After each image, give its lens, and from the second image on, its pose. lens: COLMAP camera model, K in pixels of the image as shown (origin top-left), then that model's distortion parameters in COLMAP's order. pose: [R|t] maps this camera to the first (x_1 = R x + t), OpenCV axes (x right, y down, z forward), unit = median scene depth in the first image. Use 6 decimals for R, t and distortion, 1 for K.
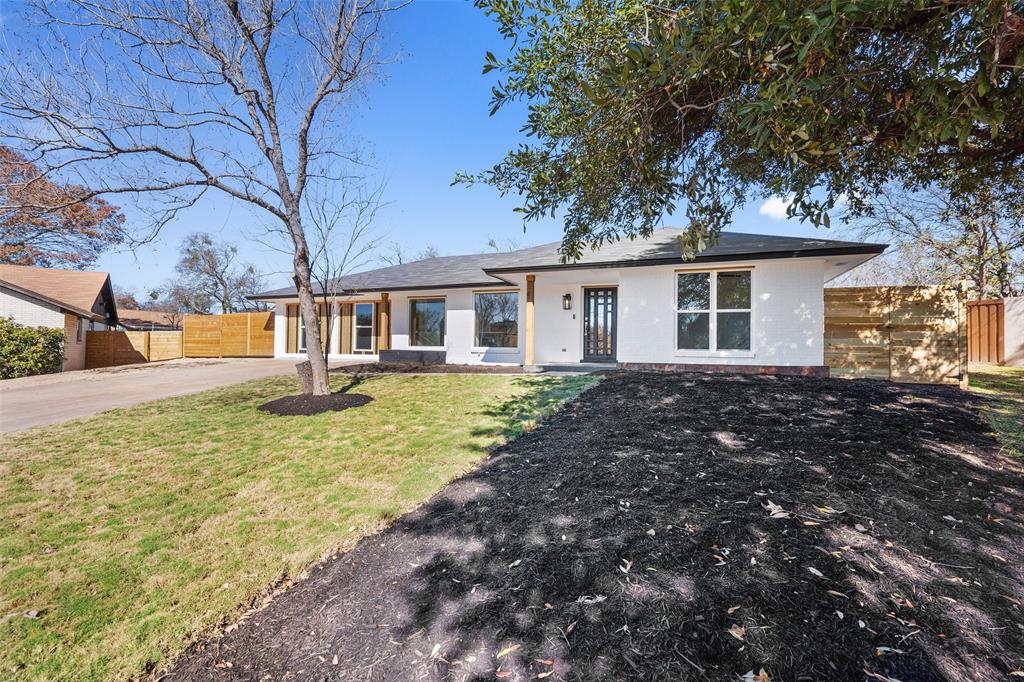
lens RADIAL K [[467.1, 0, 510.6], [0, 467.1, 329.4], [0, 0, 1]] dist [-0.002103, 0.000228]
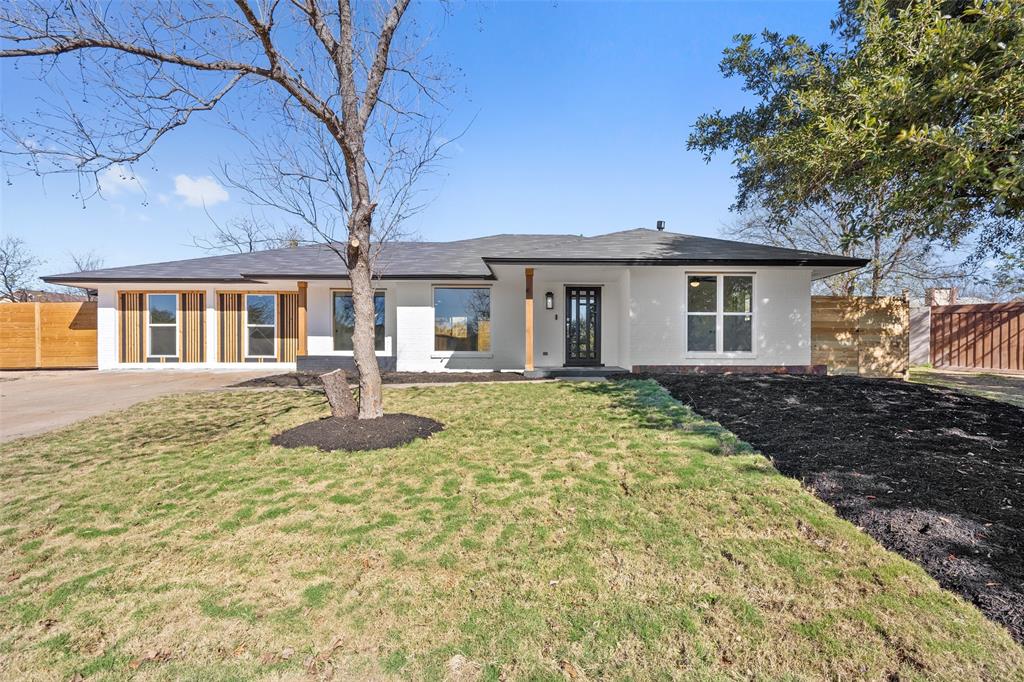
lens RADIAL K [[477.5, 0, 512.0], [0, 477.5, 341.0], [0, 0, 1]] dist [-0.003215, -0.000804]
pose [[0.919646, -0.001055, 0.392747, -0.392656], [-0.006406, 0.999823, 0.017685, 0.004753], [-0.392696, -0.018780, 0.919477, 0.209683]]
